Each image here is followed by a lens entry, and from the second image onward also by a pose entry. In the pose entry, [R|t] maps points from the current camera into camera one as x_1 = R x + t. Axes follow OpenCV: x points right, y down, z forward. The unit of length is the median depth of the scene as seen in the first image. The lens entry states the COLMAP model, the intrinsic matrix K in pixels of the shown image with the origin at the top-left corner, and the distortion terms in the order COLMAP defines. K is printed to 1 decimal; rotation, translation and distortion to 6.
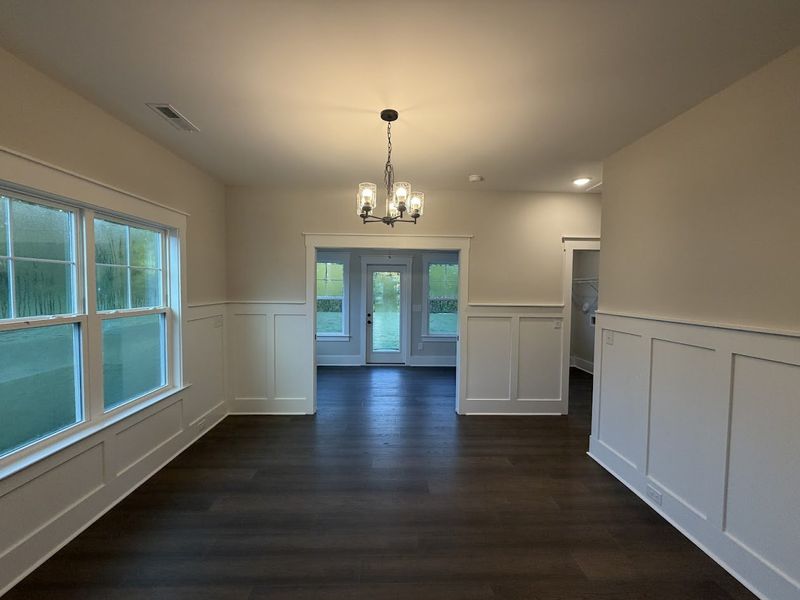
lens RADIAL K [[319.6, 0, 400.0], [0, 319.6, 300.0], [0, 0, 1]] dist [-0.003675, -0.000271]
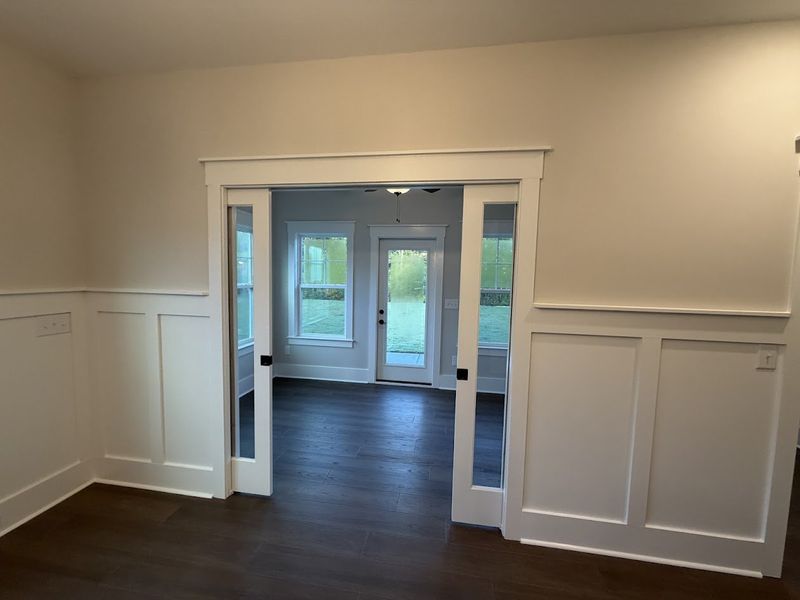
lens RADIAL K [[319.6, 0, 400.0], [0, 319.6, 300.0], [0, 0, 1]] dist [-0.003675, -0.000271]
pose [[0.983876, 0.024525, -0.177161, 0.067764], [-0.018943, 0.999271, 0.033132, -0.002560], [0.177844, -0.029242, 0.983624, 0.329692]]
